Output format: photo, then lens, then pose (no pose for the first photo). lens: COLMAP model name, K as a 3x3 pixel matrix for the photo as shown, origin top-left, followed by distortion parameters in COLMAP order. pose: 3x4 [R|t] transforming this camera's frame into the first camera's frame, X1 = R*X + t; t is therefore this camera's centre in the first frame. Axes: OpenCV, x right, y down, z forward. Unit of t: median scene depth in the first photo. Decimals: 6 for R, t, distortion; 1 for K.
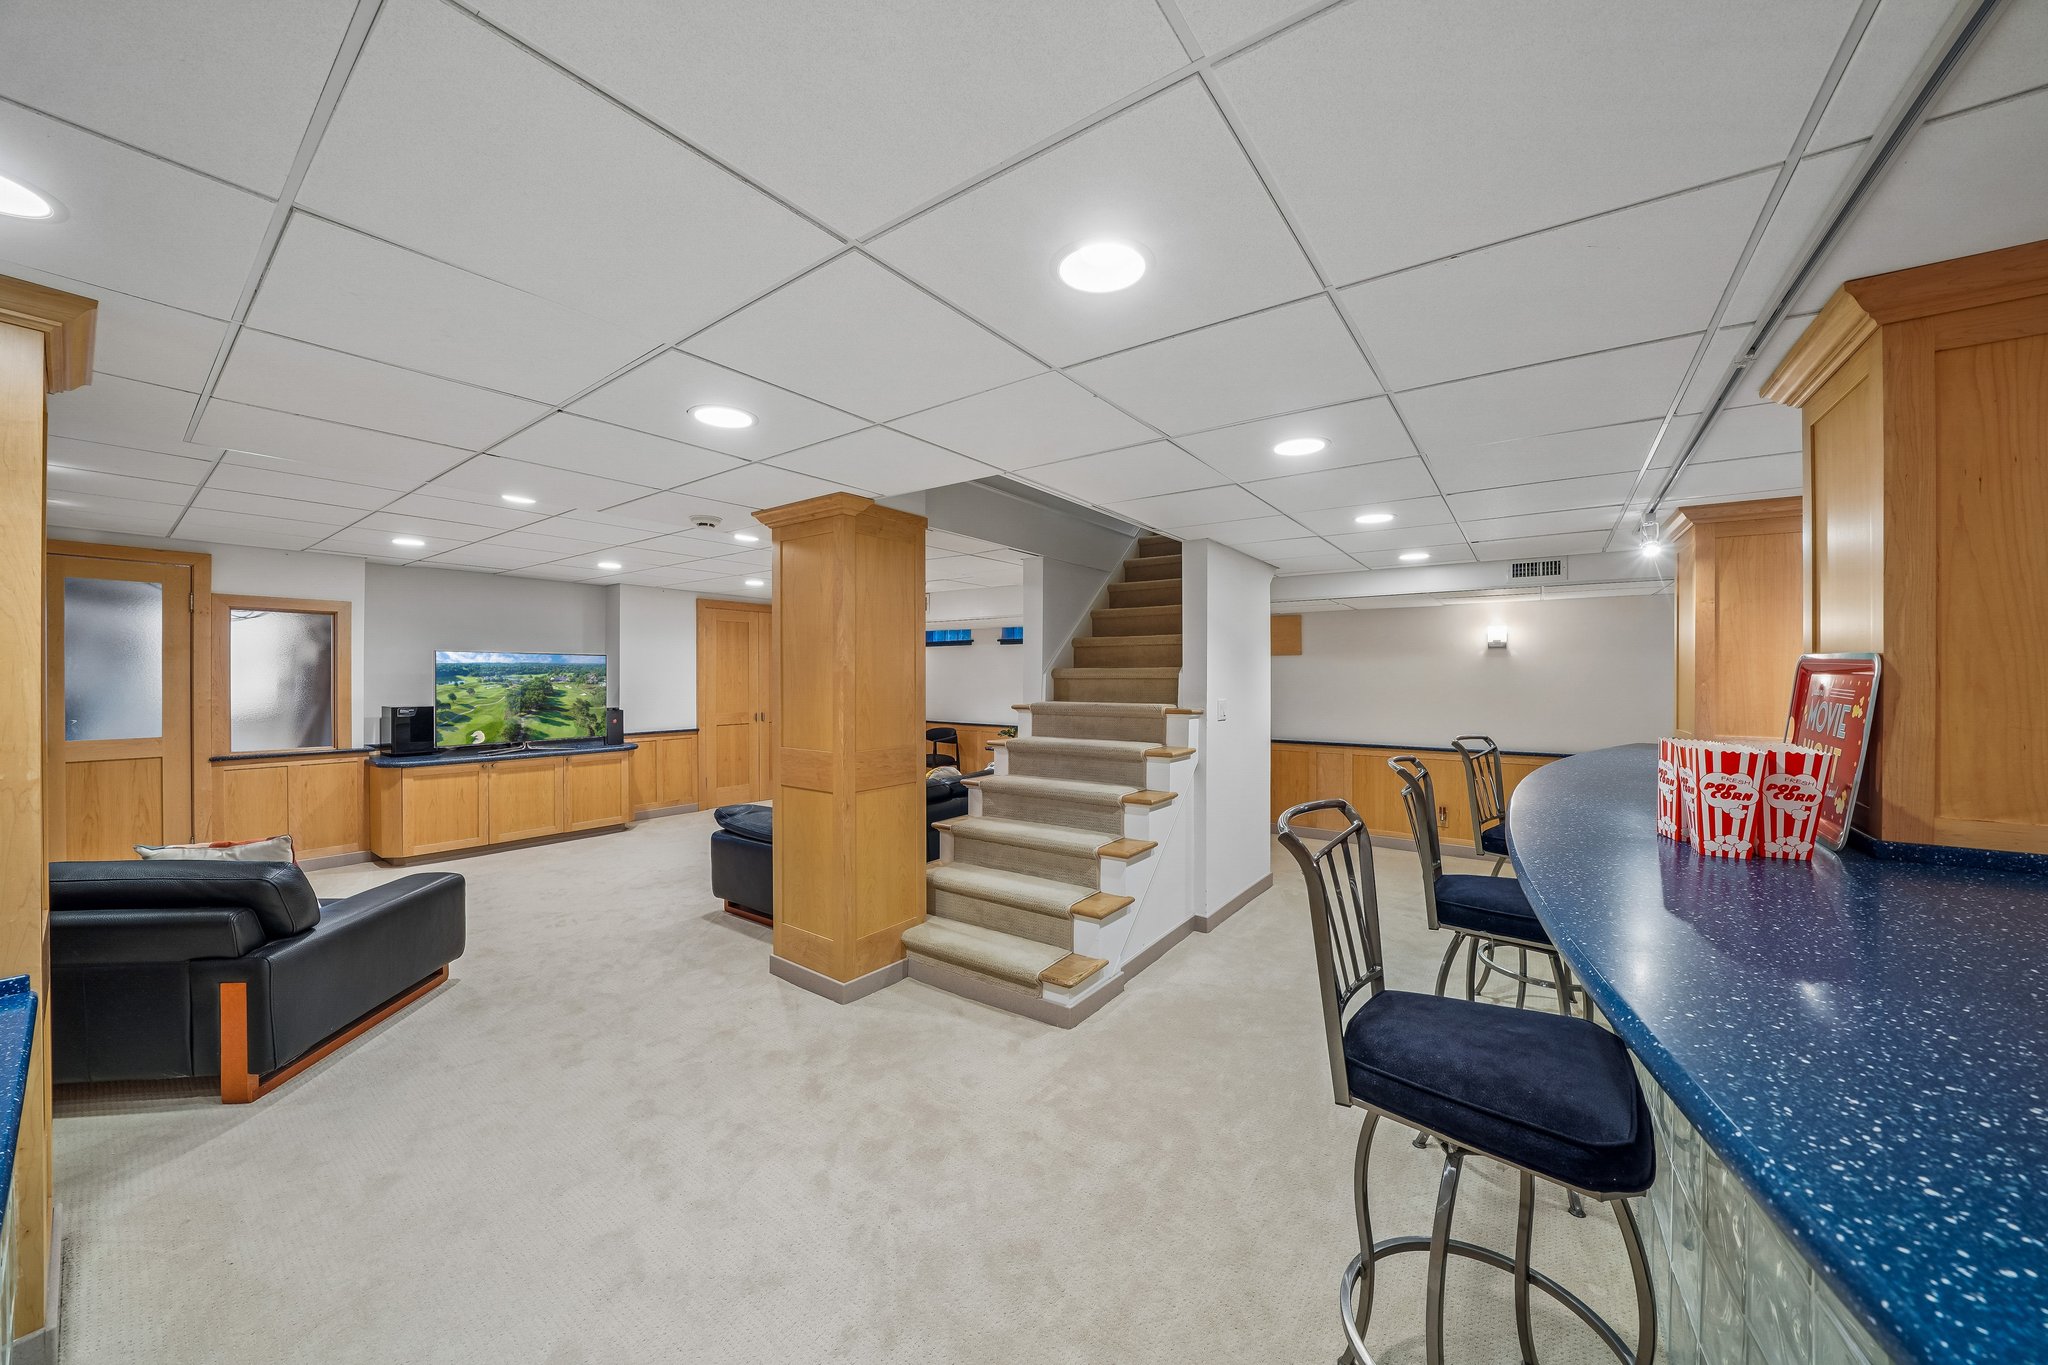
lens RADIAL K [[714.3, 0, 1030.0], [0, 714.3, 685.7], [0, 0, 1]] dist [0.000285, -0.000034]
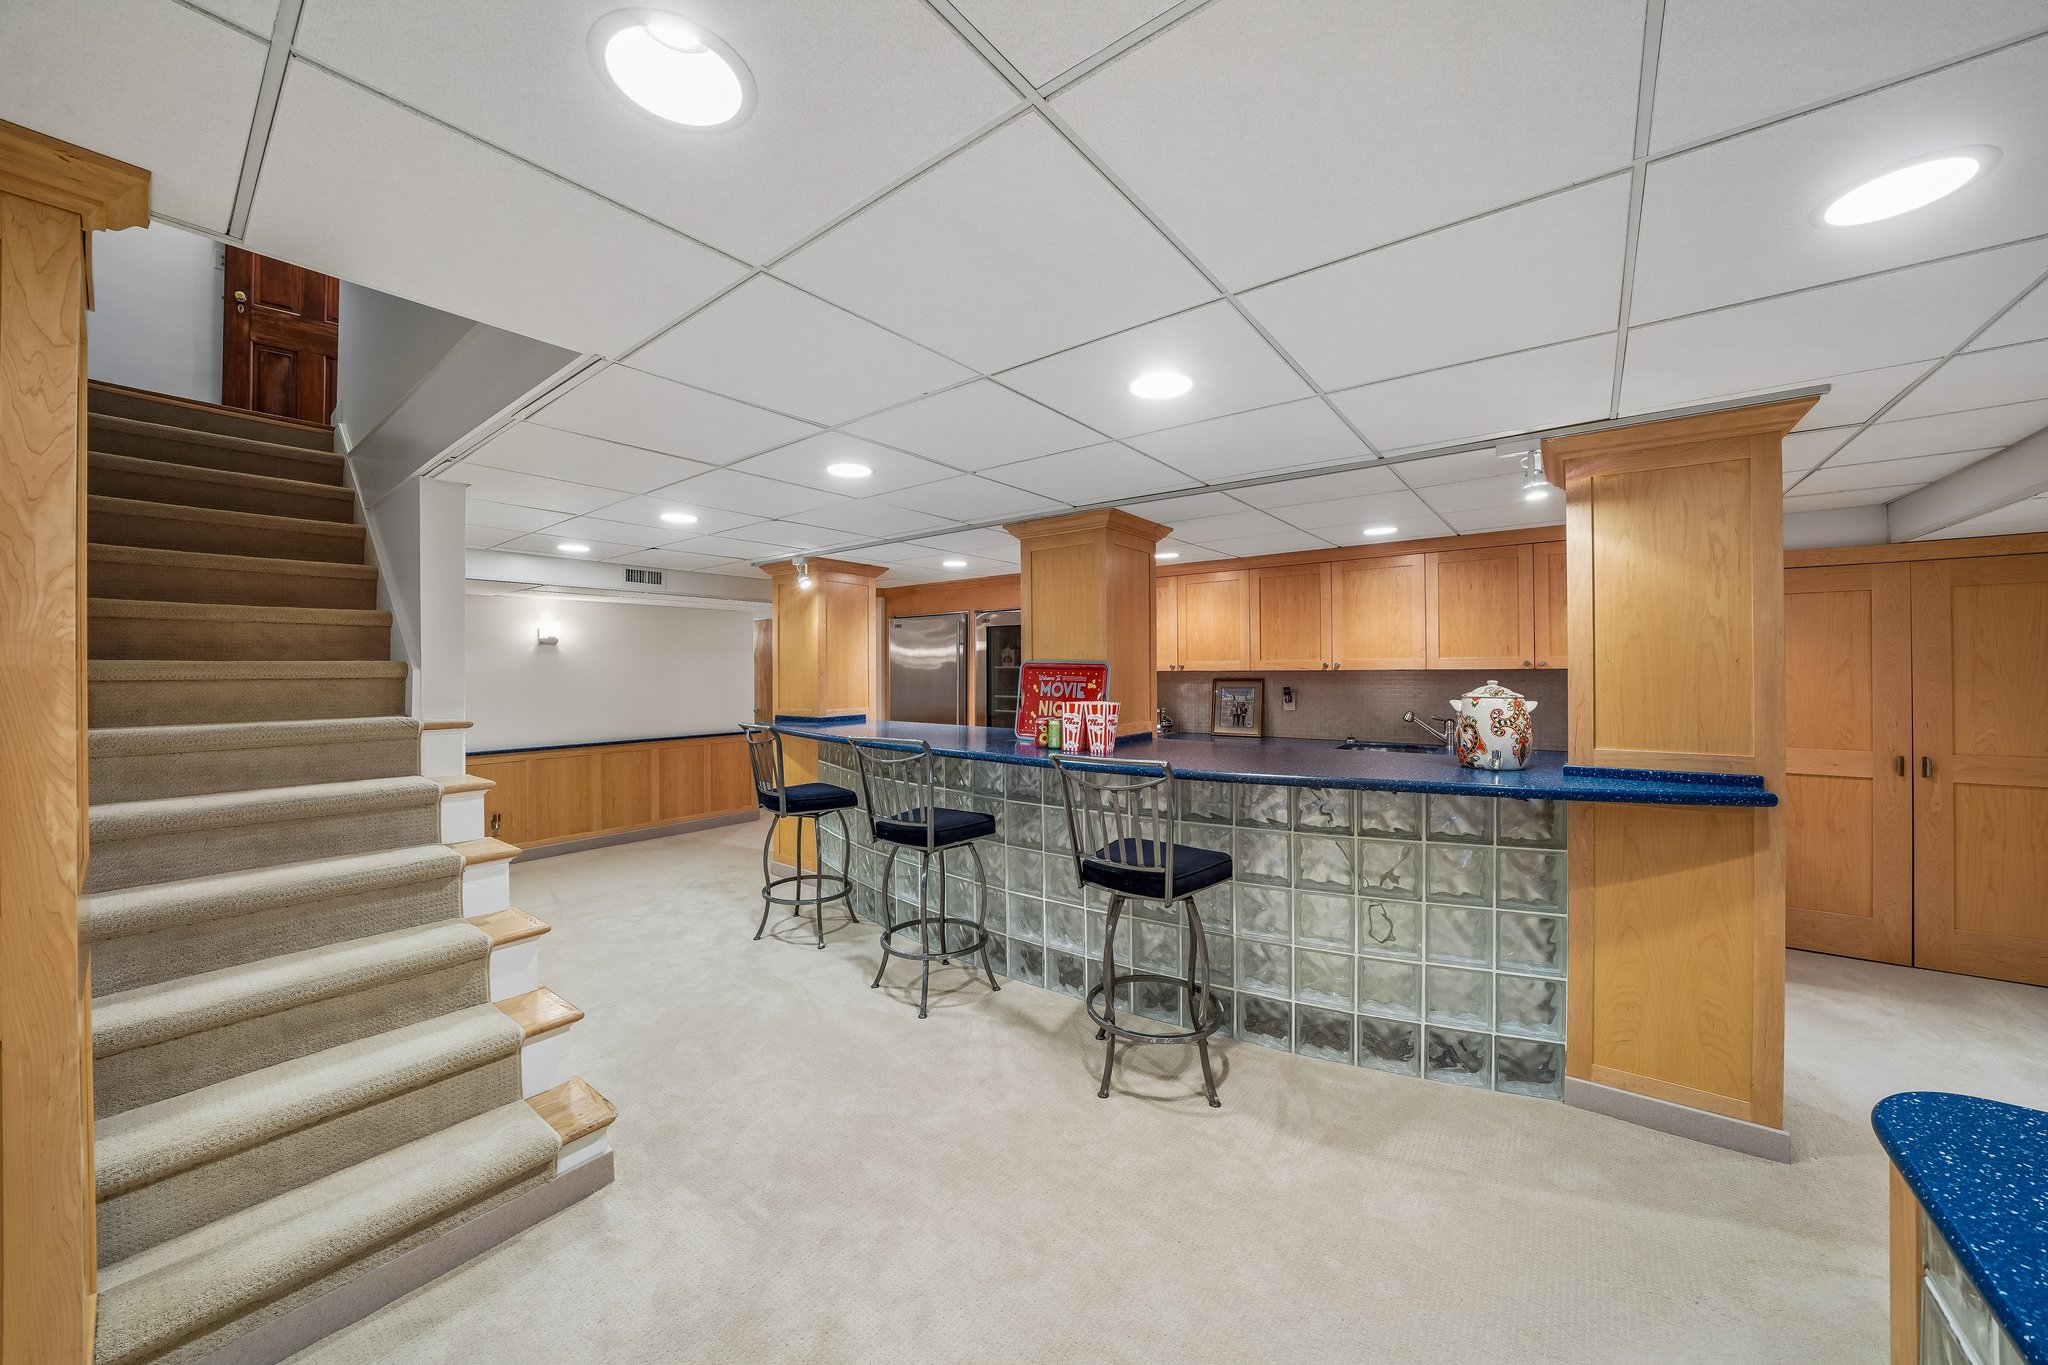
lens RADIAL K [[714.3, 0, 1029.6], [0, 714.3, 663.7], [0, 0, 1]] dist [0.000285, -0.000034]
pose [[0.048609, 0.006752, 0.998795, -0.401725], [0.016424, 0.999837, -0.007558, -0.007943], [-0.998683, 0.016771, 0.048490, 0.353288]]
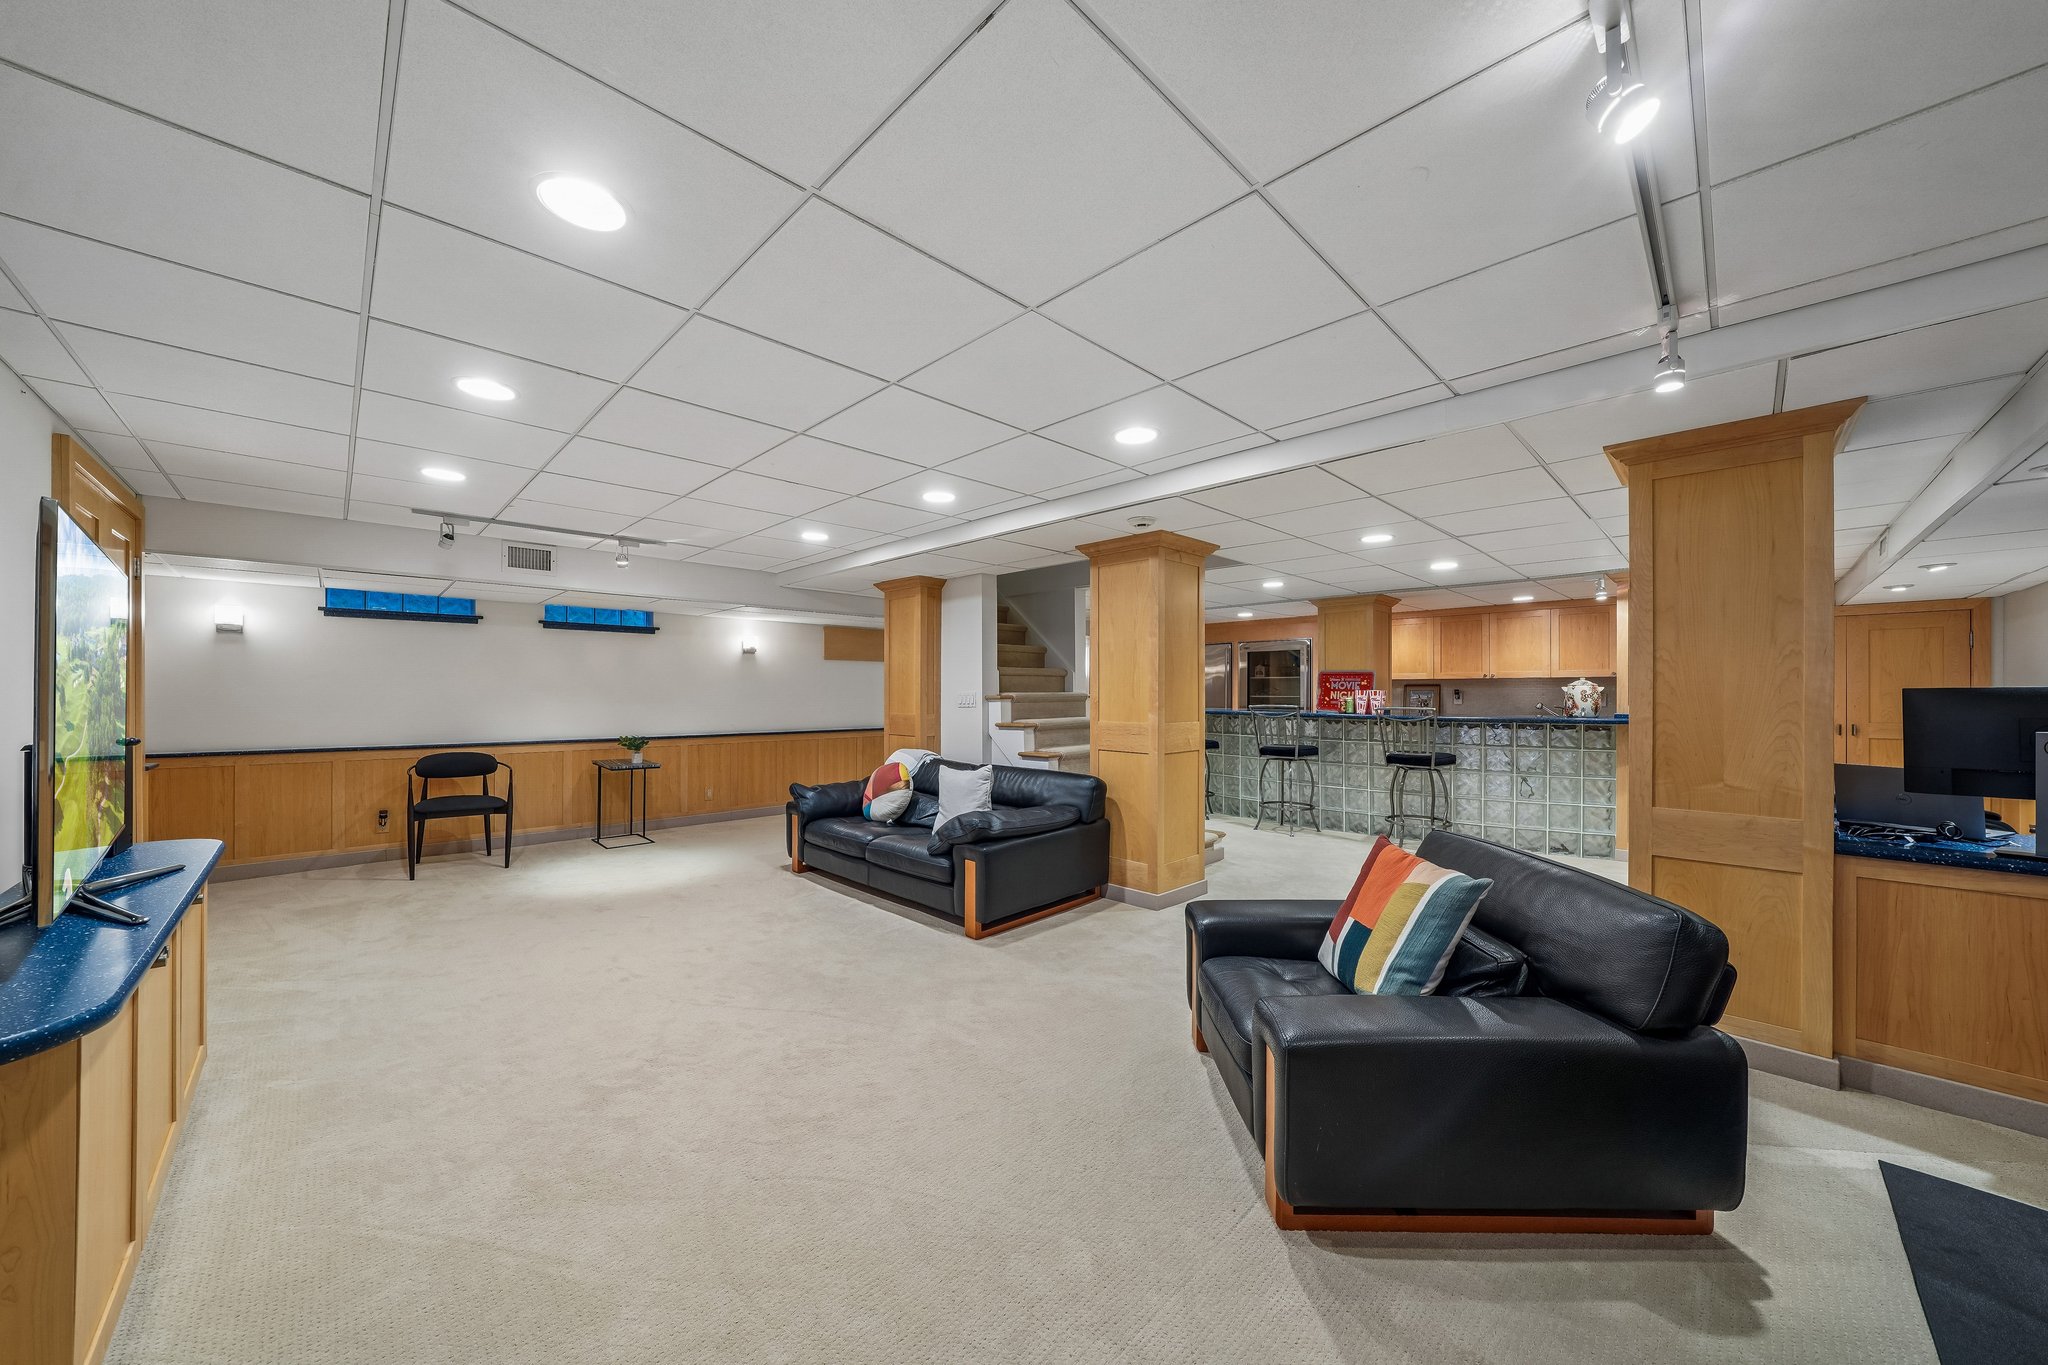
lens RADIAL K [[714.3, 0, 1010.2], [0, 714.3, 684.1], [0, 0, 1]] dist [0.000285, -0.000034]
pose [[0.192304, 0.010339, 0.981281, -1.202435], [0.010490, 0.999866, -0.012591, 0.022074], [-0.981279, 0.012715, 0.192170, 0.740235]]
